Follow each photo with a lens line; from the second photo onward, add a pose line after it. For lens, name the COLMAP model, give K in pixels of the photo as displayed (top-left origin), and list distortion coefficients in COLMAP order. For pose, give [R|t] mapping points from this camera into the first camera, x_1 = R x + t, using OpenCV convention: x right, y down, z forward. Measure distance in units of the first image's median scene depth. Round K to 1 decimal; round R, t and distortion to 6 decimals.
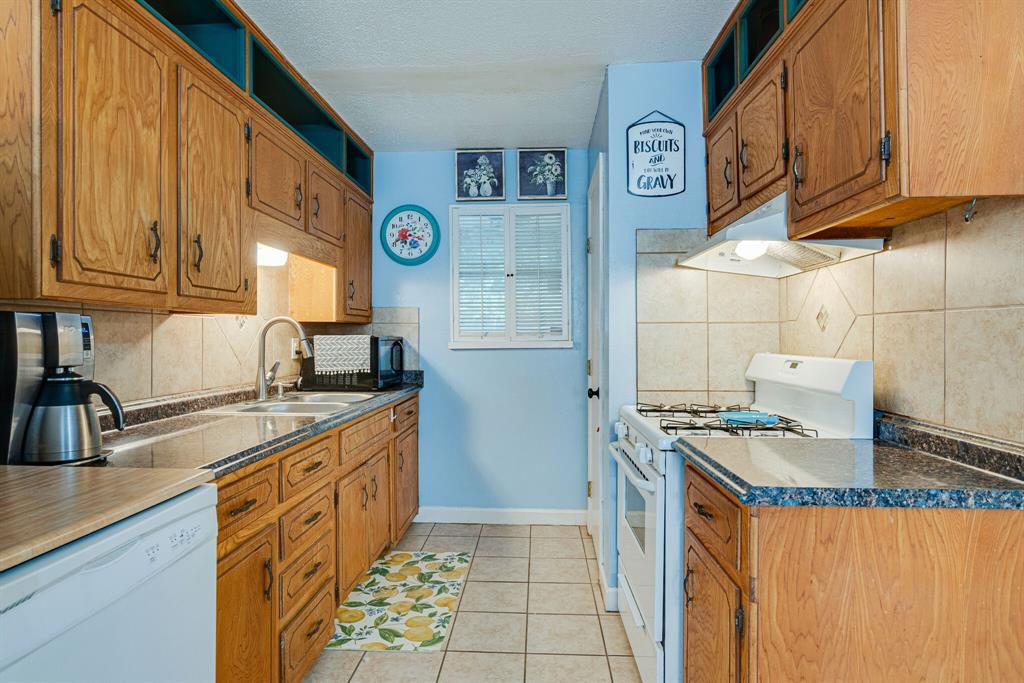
lens RADIAL K [[559.6, 0, 511.1], [0, 559.6, 343.2], [0, 0, 1]] dist [-0.004807, -0.000962]
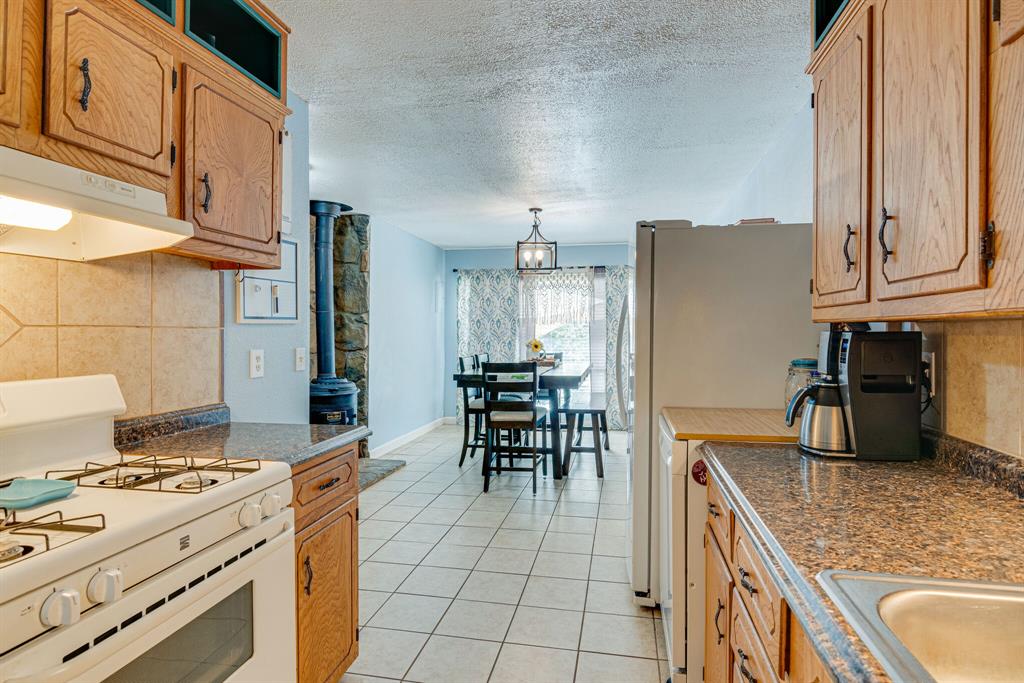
lens RADIAL K [[559.6, 0, 520.5], [0, 559.6, 290.8], [0, 0, 1]] dist [-0.004807, -0.000962]
pose [[-0.990812, 0.010757, 0.134817, -0.168617], [0.002462, 0.998101, -0.061541, -0.039306], [-0.135223, -0.060644, -0.988958, 1.392041]]
